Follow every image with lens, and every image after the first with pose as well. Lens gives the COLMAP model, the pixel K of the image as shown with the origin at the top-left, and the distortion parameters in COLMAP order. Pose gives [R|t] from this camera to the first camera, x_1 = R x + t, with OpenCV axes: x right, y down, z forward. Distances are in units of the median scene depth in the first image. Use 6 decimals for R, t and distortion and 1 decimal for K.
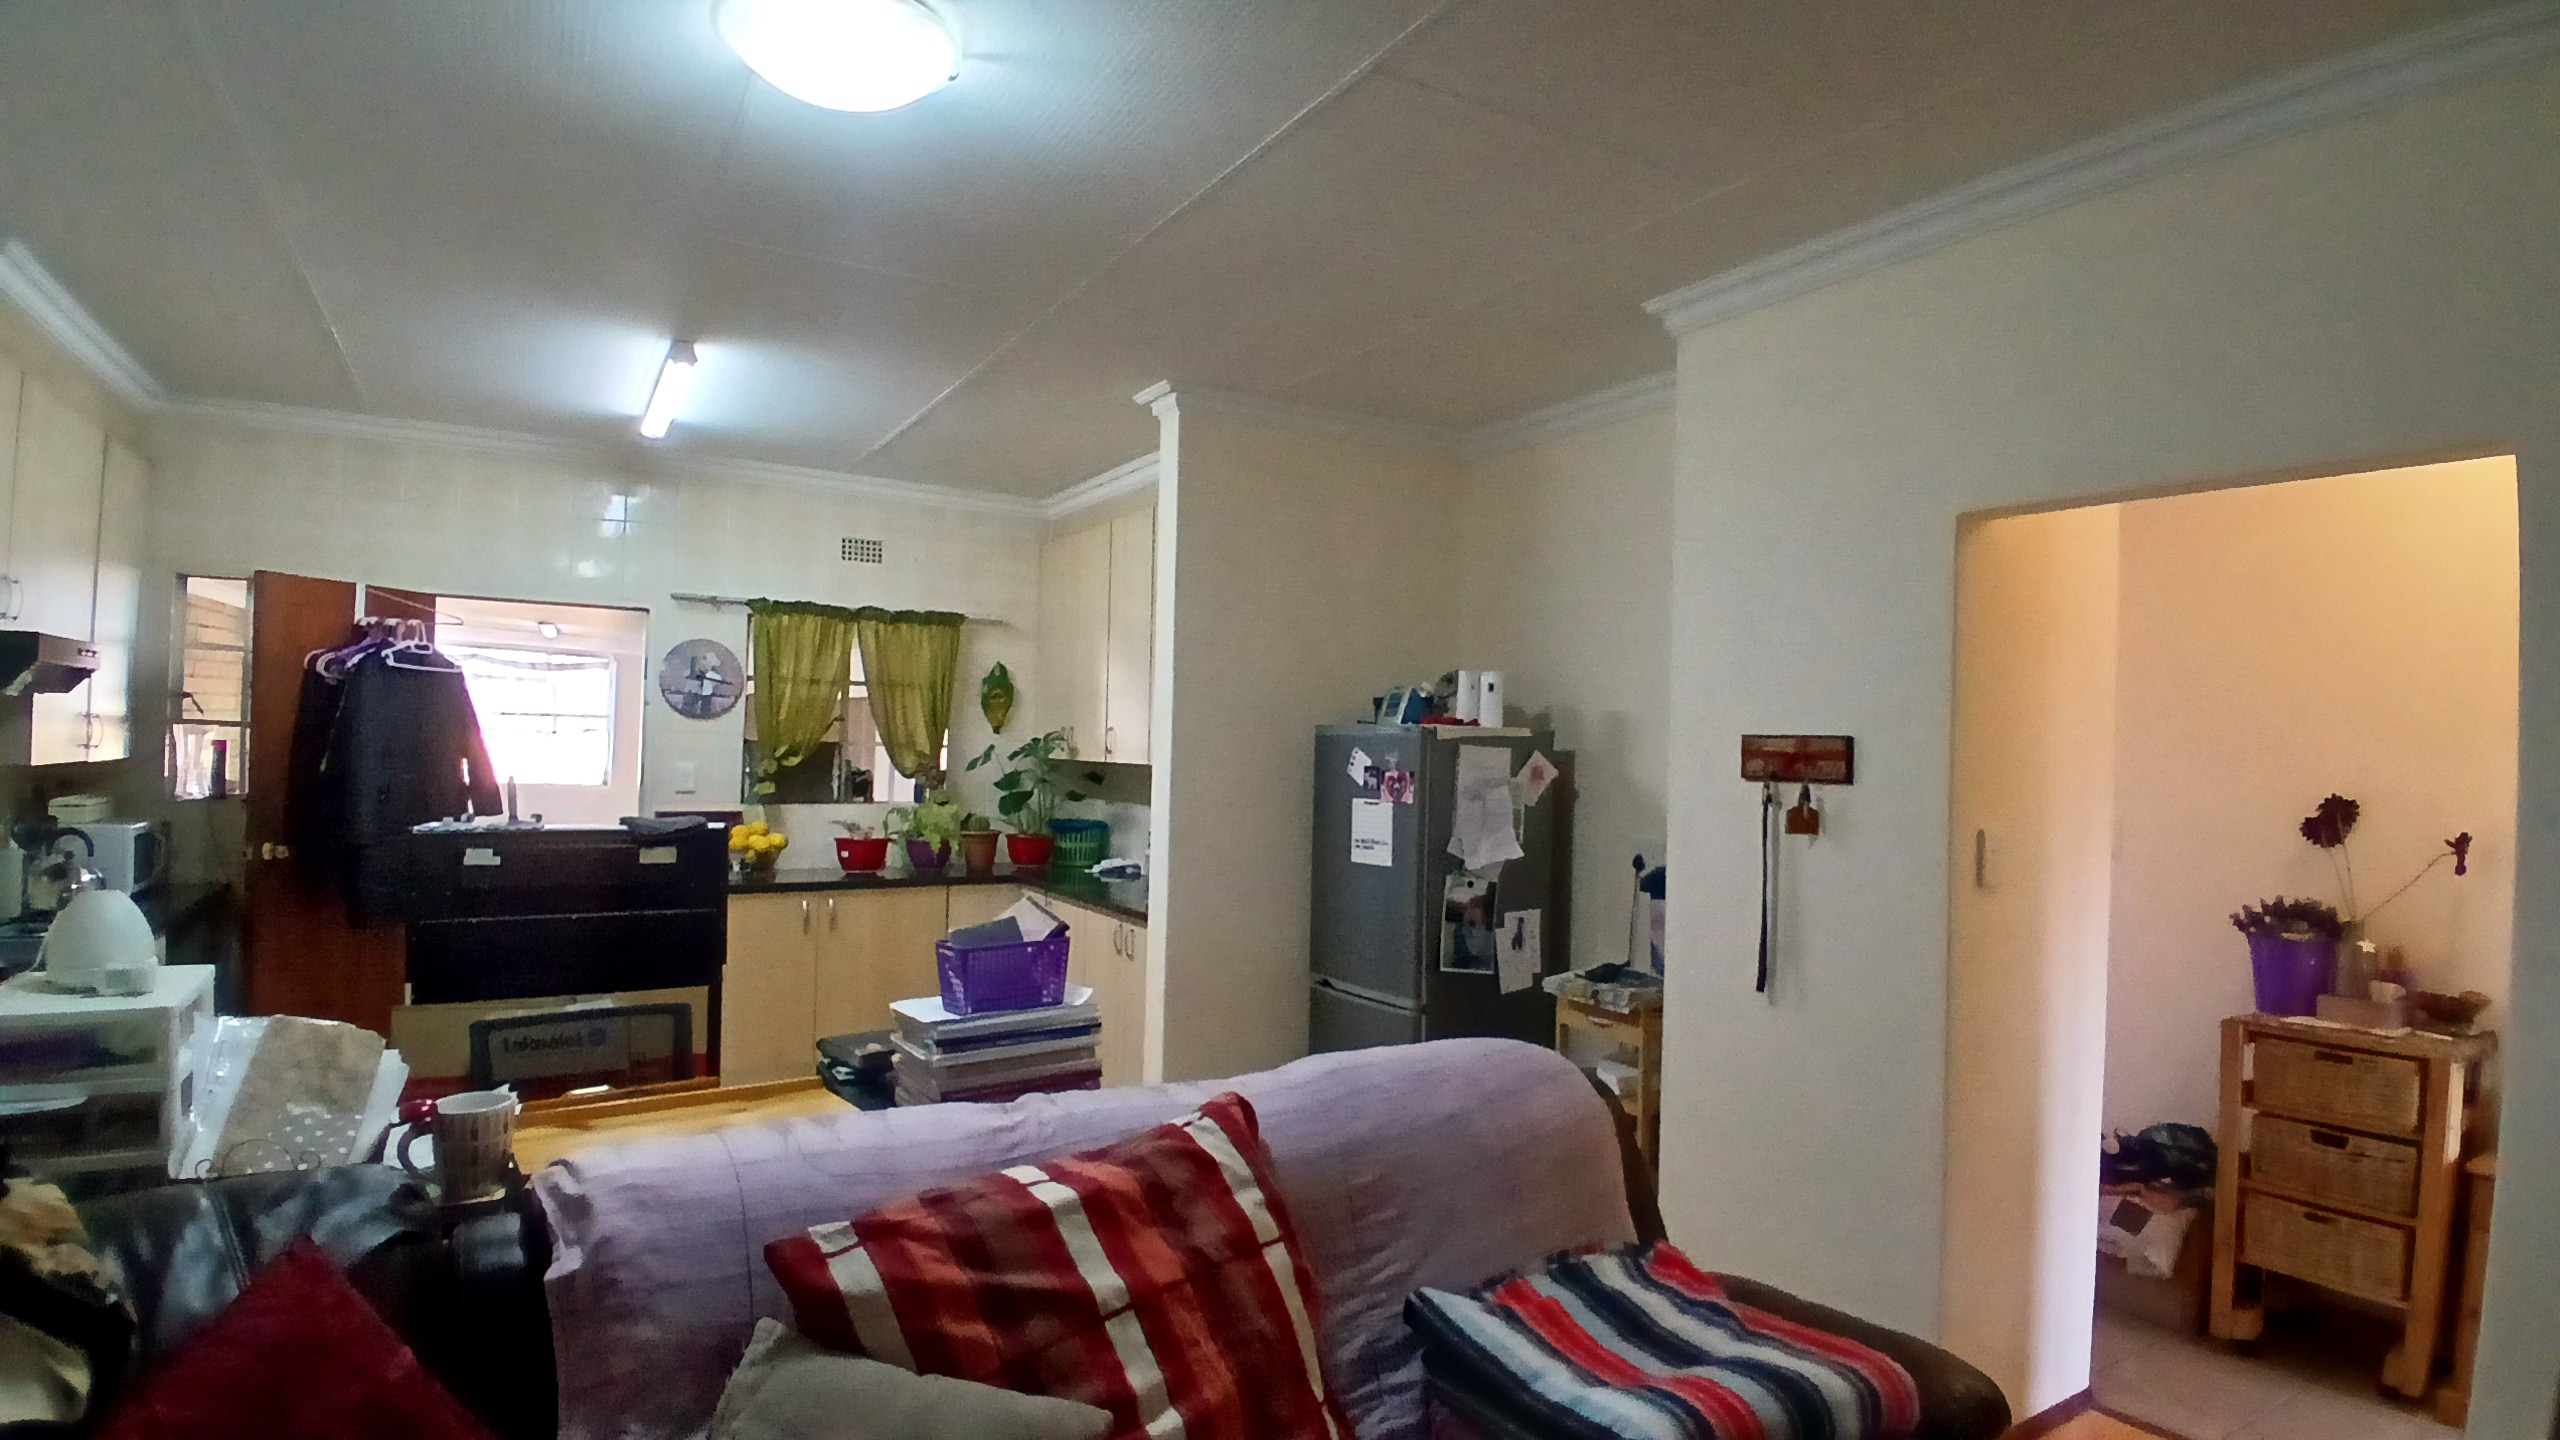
lens RADIAL K [[1288.9, 0, 1280.3], [0, 1288.9, 726.0], [0, 0, 1]] dist [0.018707, -0.060140]
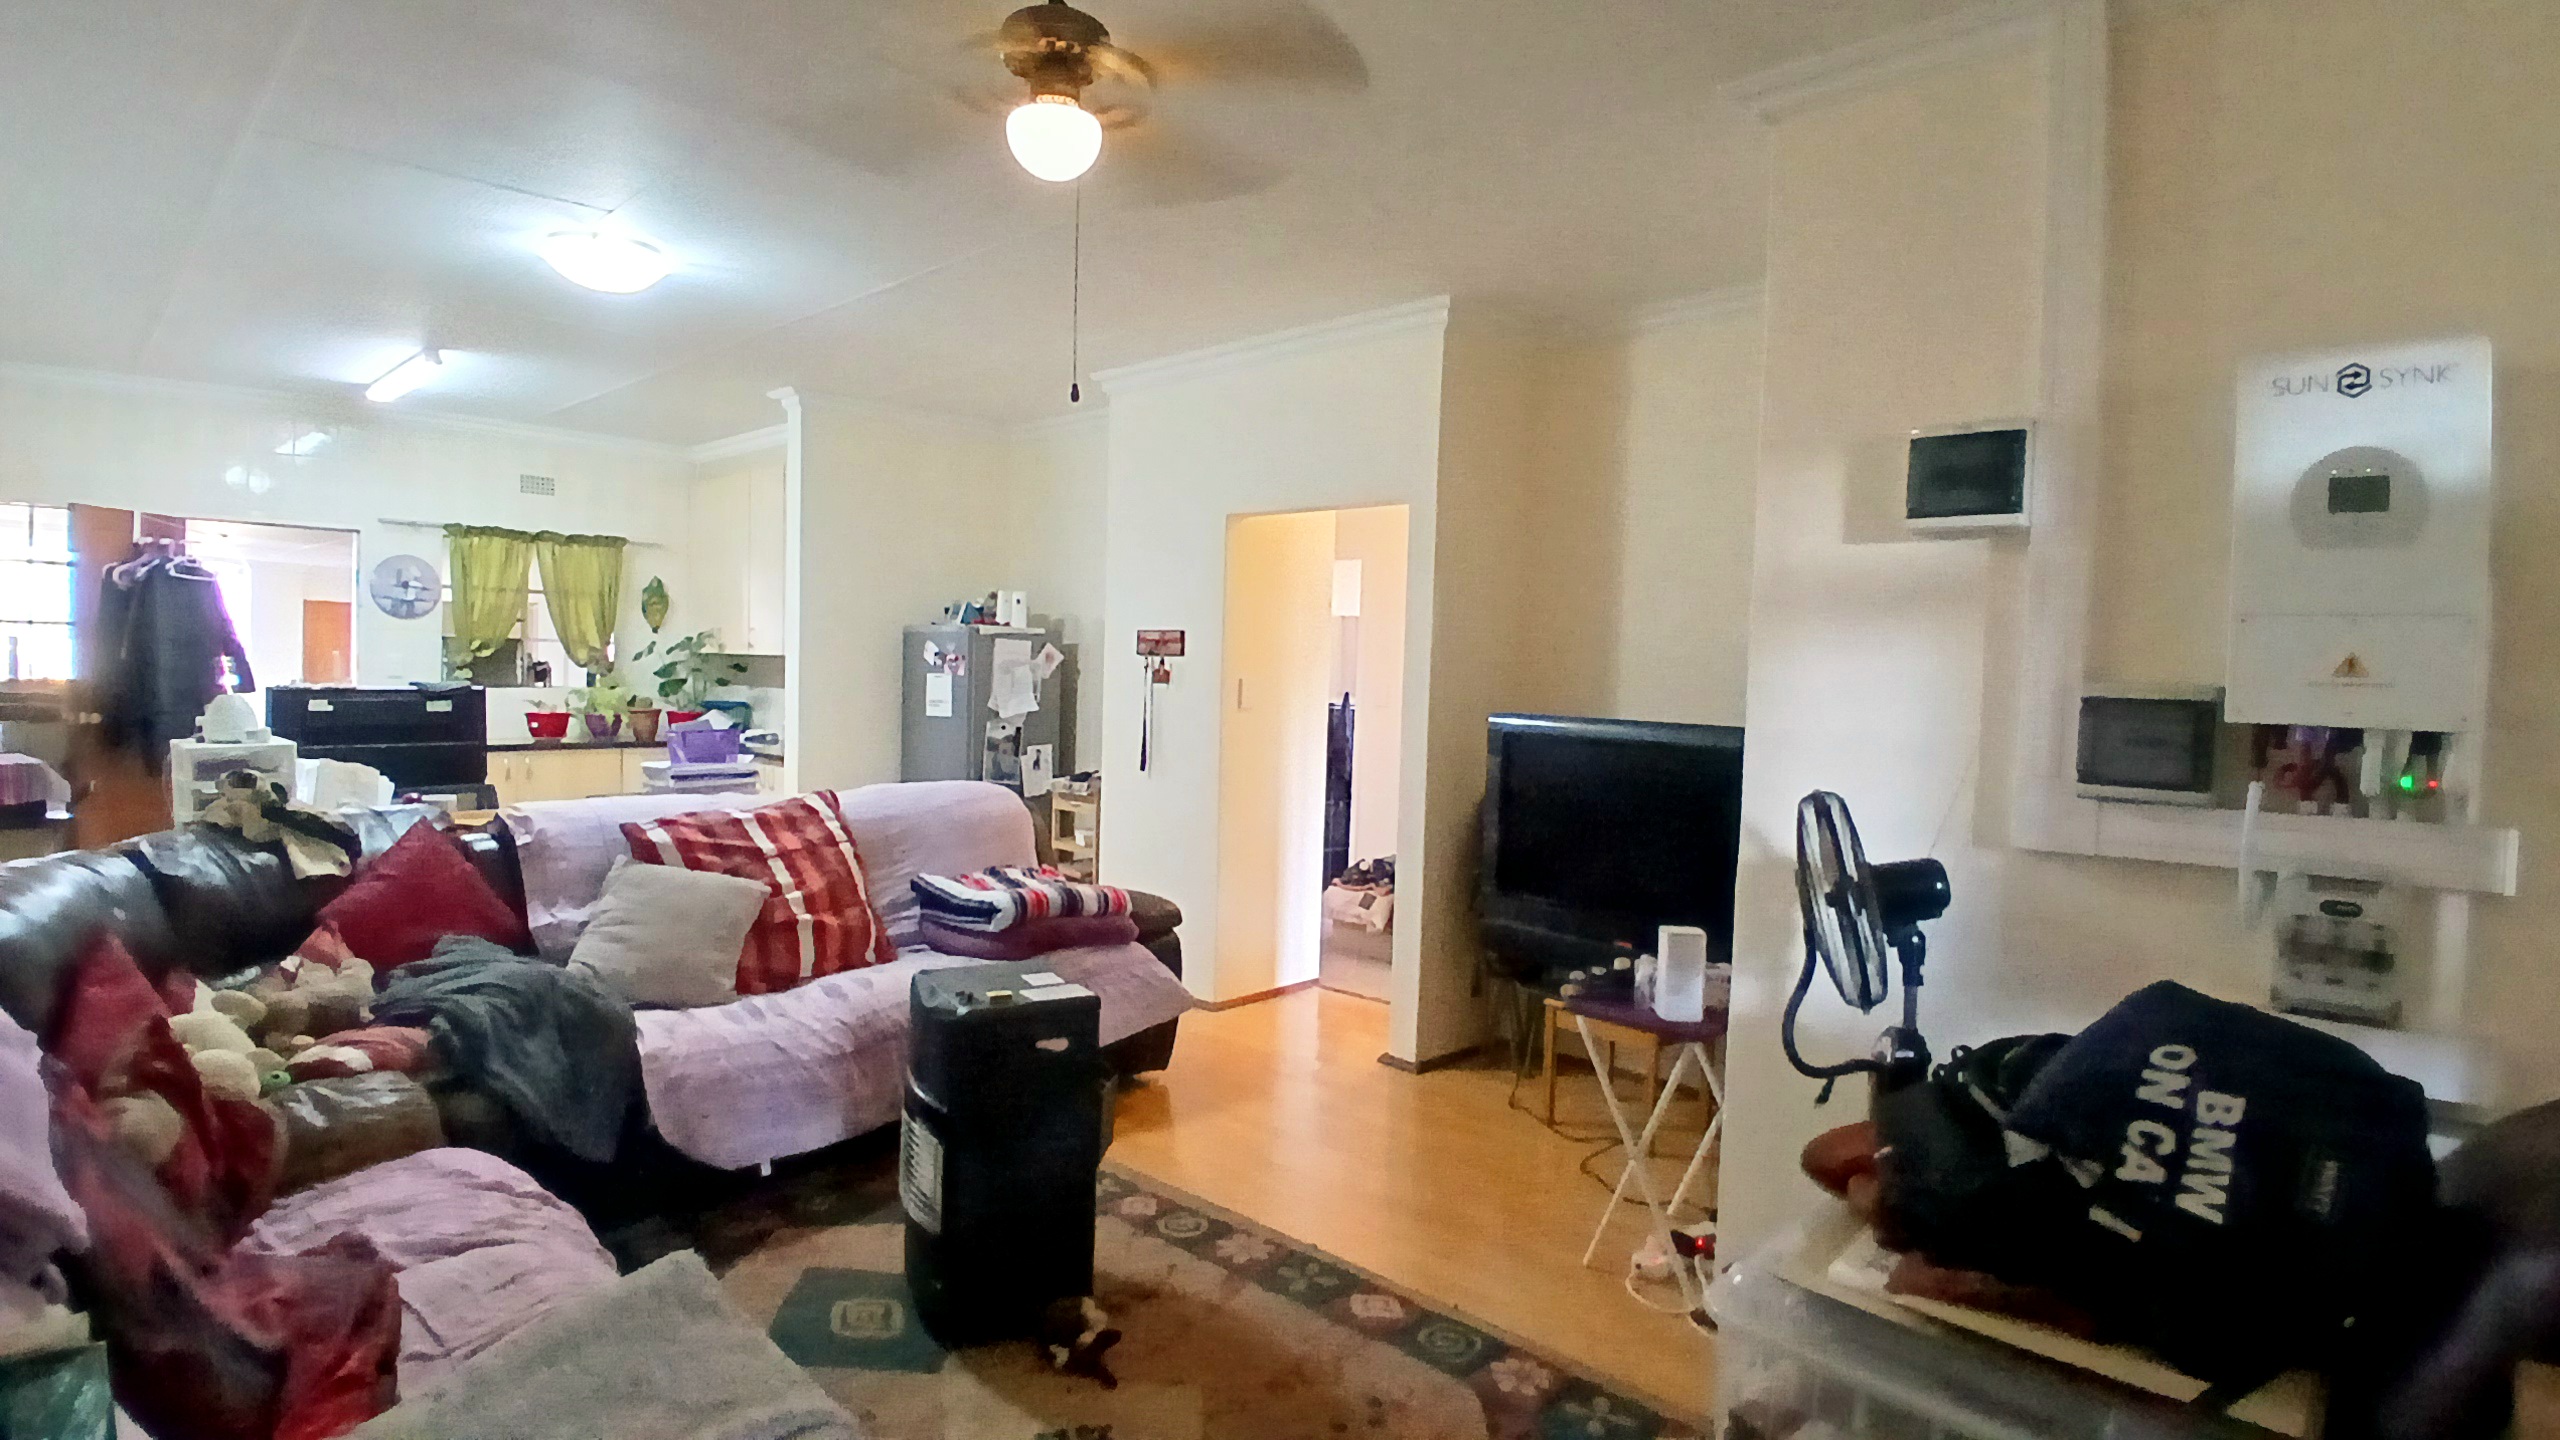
lens RADIAL K [[1288.9, 0, 1280.3], [0, 1288.9, 726.0], [0, 0, 1]] dist [0.018707, -0.060140]
pose [[0.965065, -0.011302, 0.261768, 0.054048], [-0.005883, 0.997883, 0.064774, 0.015301], [-0.261946, -0.064051, 0.962955, -0.522044]]
